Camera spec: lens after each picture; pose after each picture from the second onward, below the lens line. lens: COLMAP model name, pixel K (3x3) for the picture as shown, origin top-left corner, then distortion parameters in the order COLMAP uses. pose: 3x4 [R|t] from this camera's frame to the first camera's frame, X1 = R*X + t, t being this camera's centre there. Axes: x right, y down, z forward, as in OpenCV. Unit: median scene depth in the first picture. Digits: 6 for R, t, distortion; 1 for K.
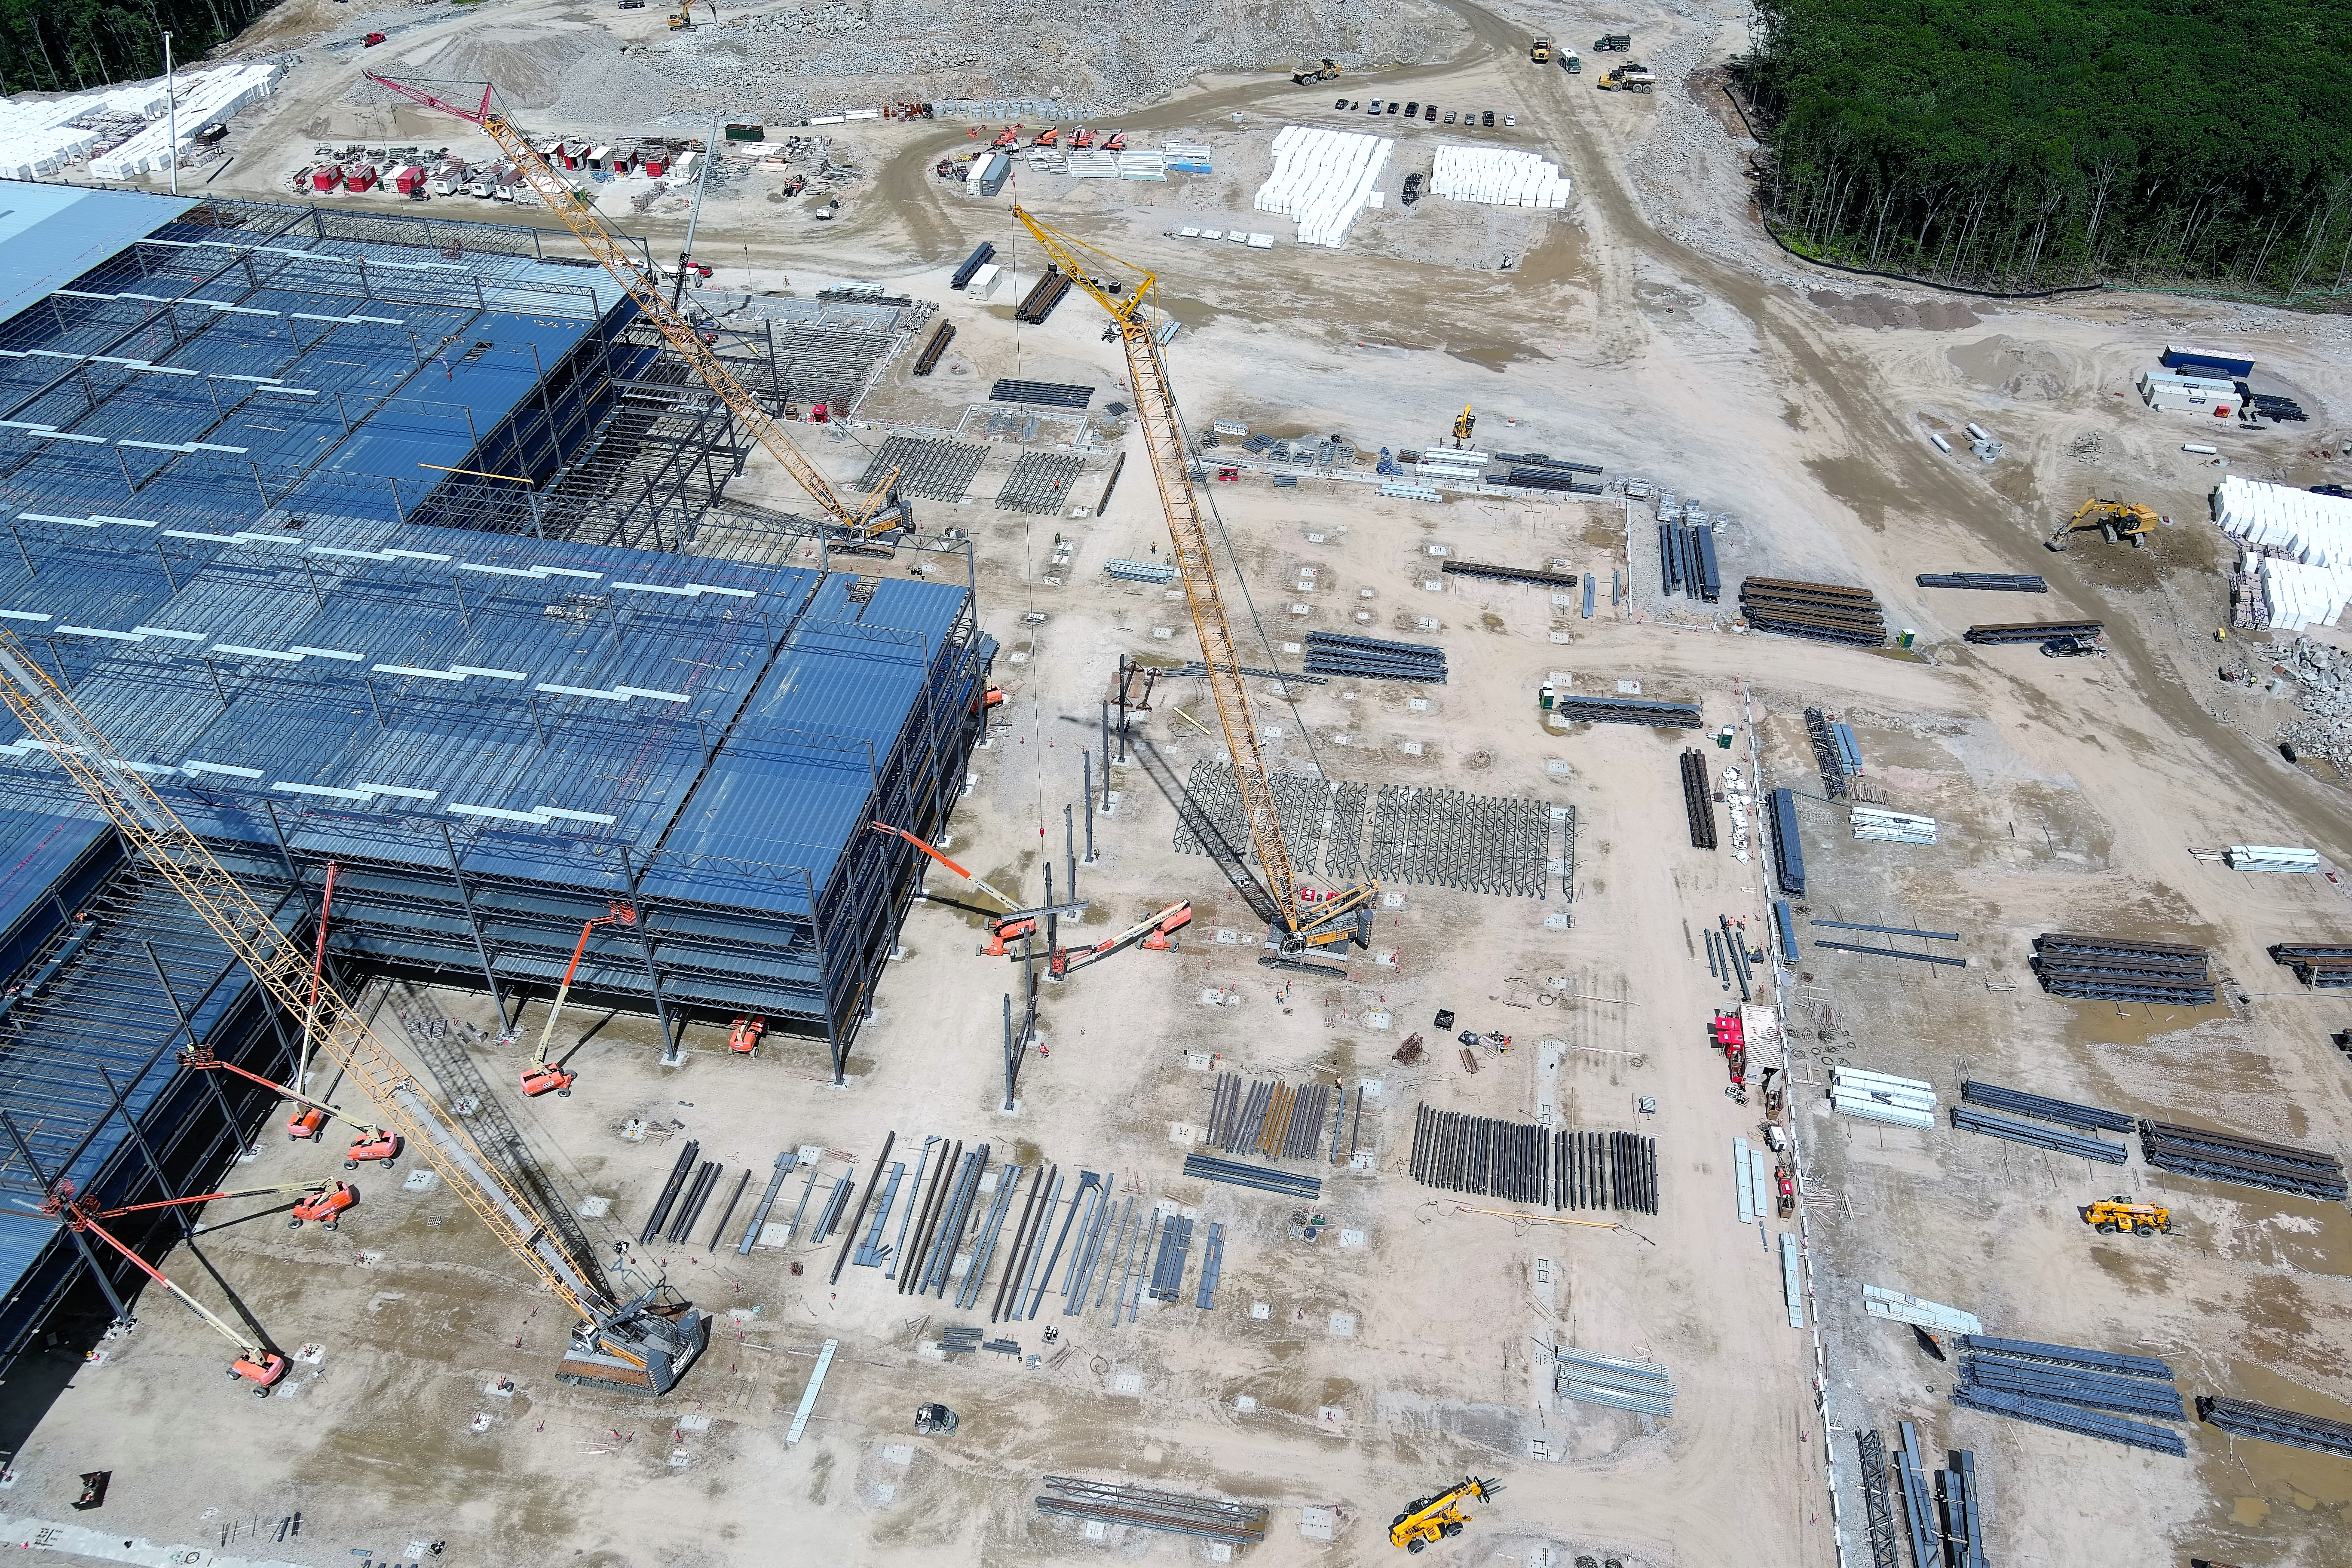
lens RADIAL K [[1865.2, 0, 1178.6], [0, 1865.2, 787.6], [0, 0, 1]] dist [0.021656, 0.007213]
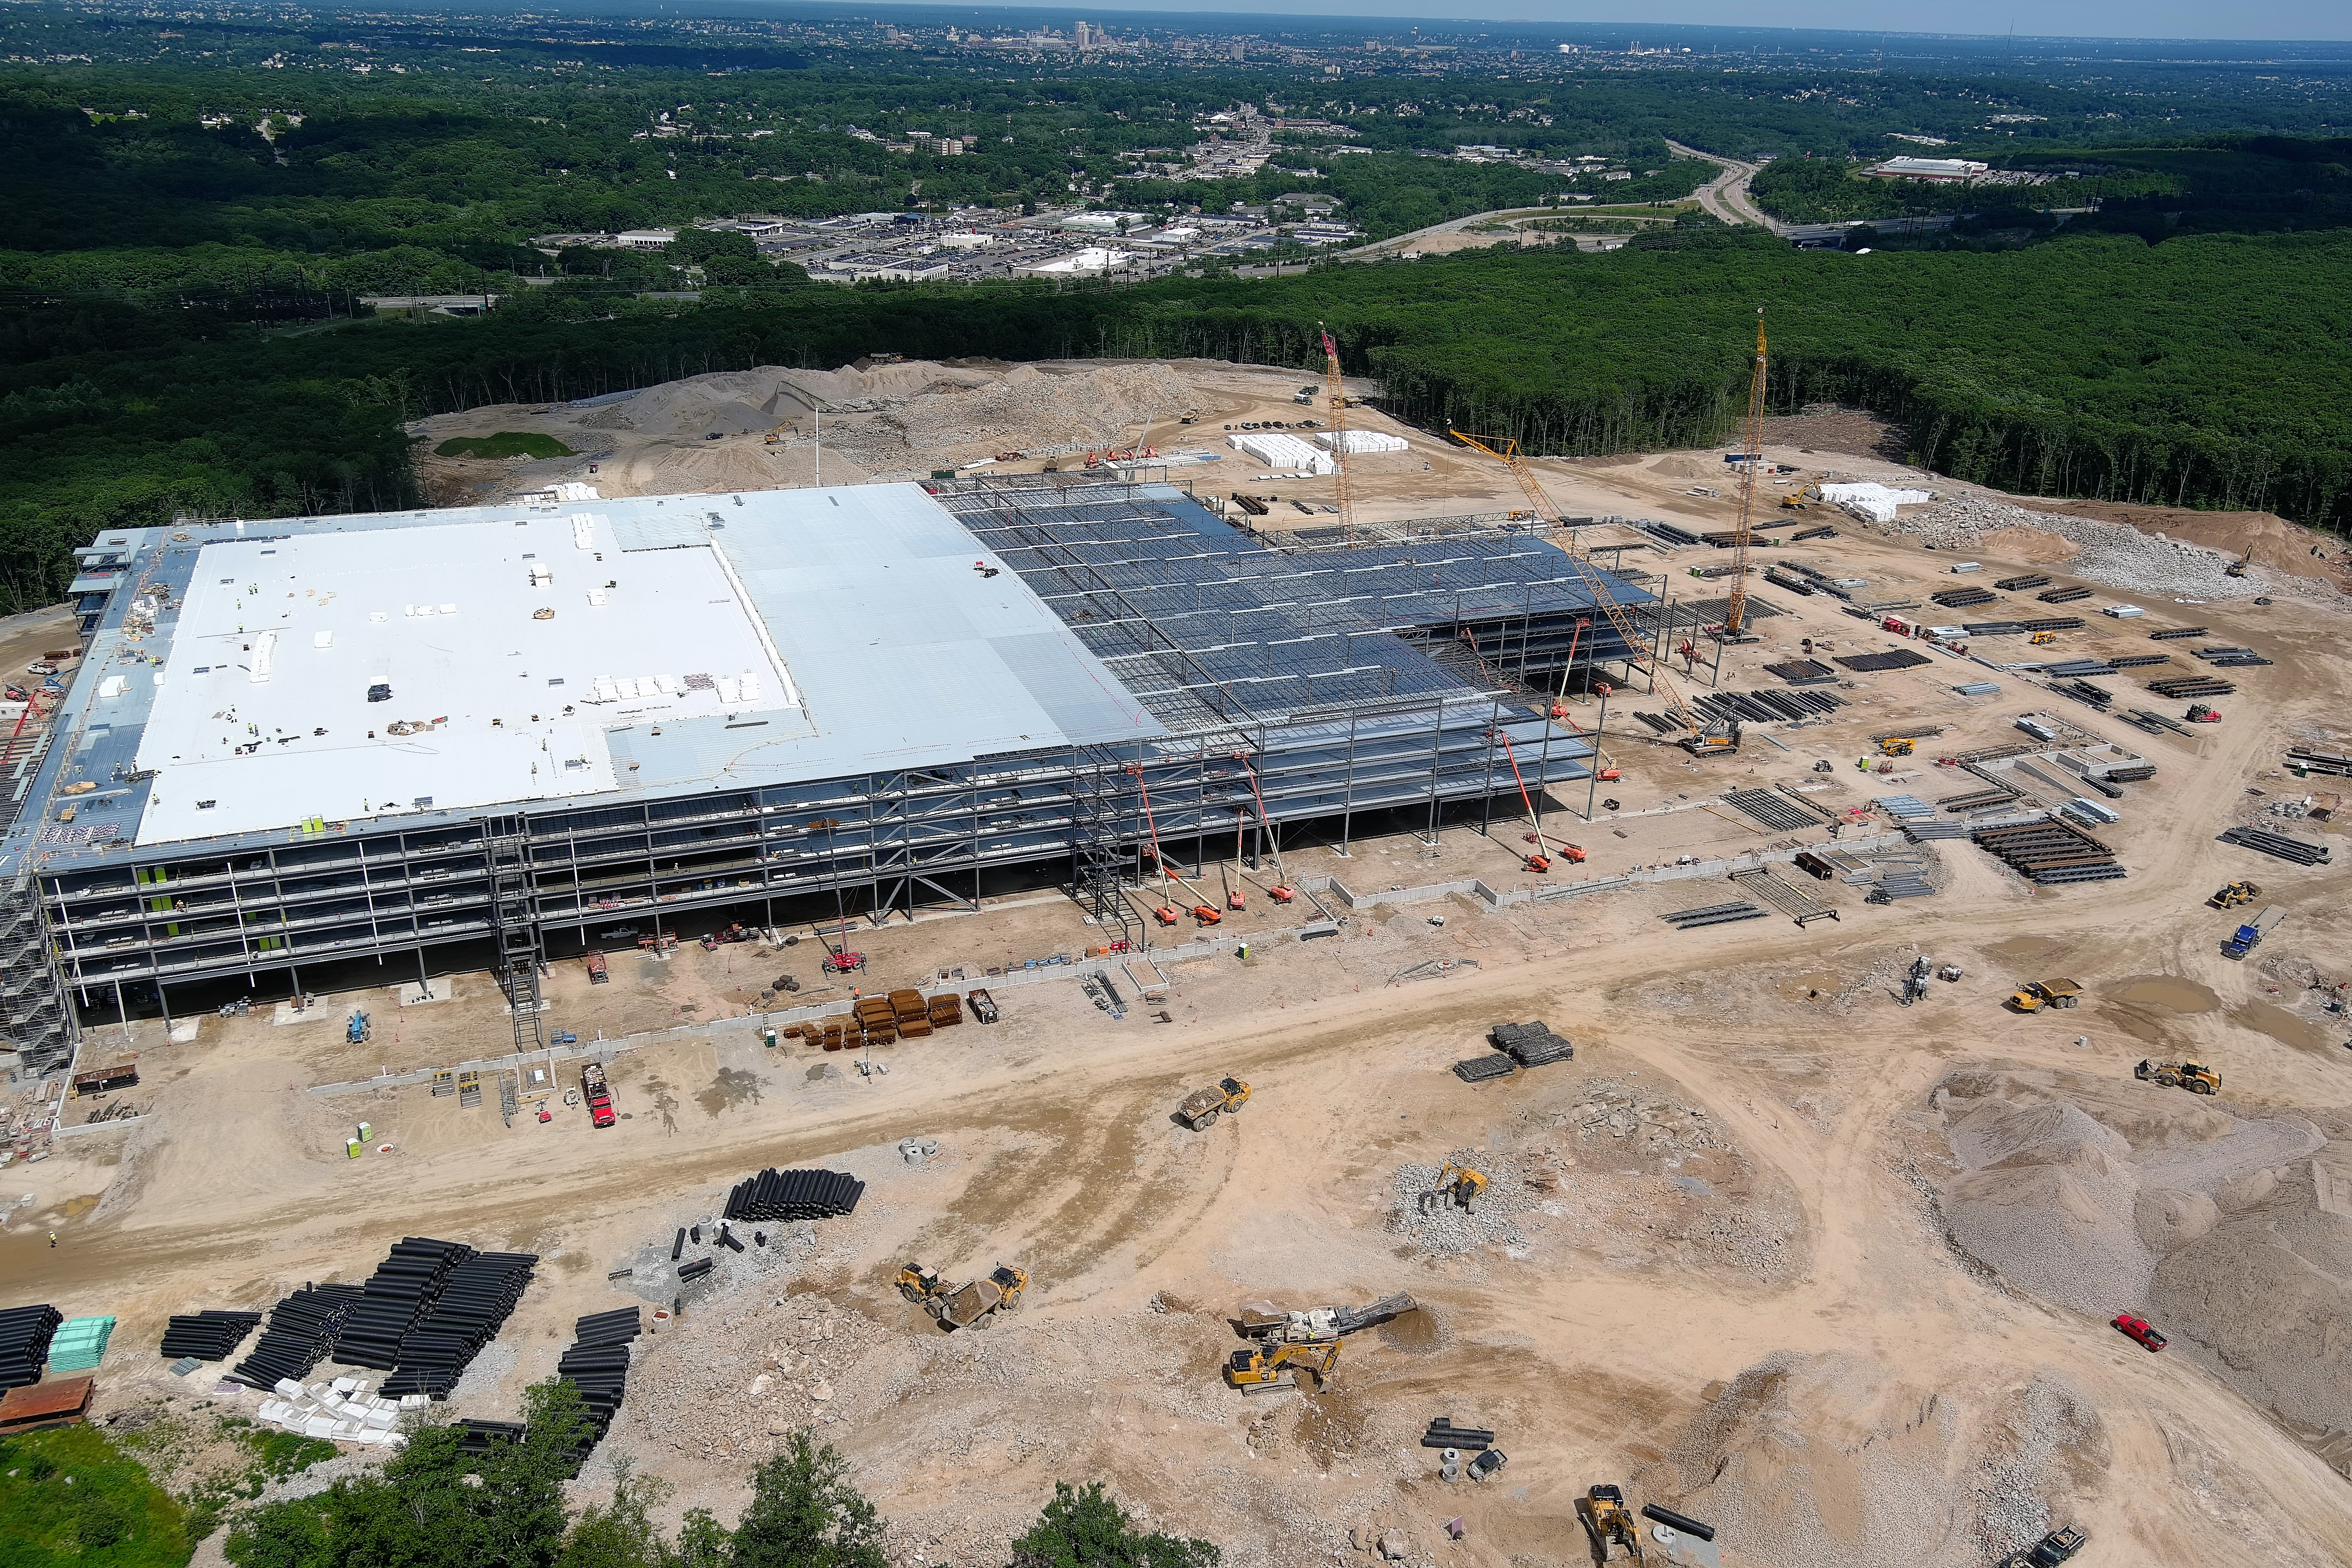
lens RADIAL K [[1865.2, 0, 1173.4], [0, 1865.2, 775.5], [0, 0, 1]] dist [0.021656, 0.007213]
pose [[0.857434, -0.195662, 0.475945, -1.450018], [0.314435, 0.931357, -0.183586, 0.392176], [-0.407354, 0.307067, 0.860100, -0.587063]]
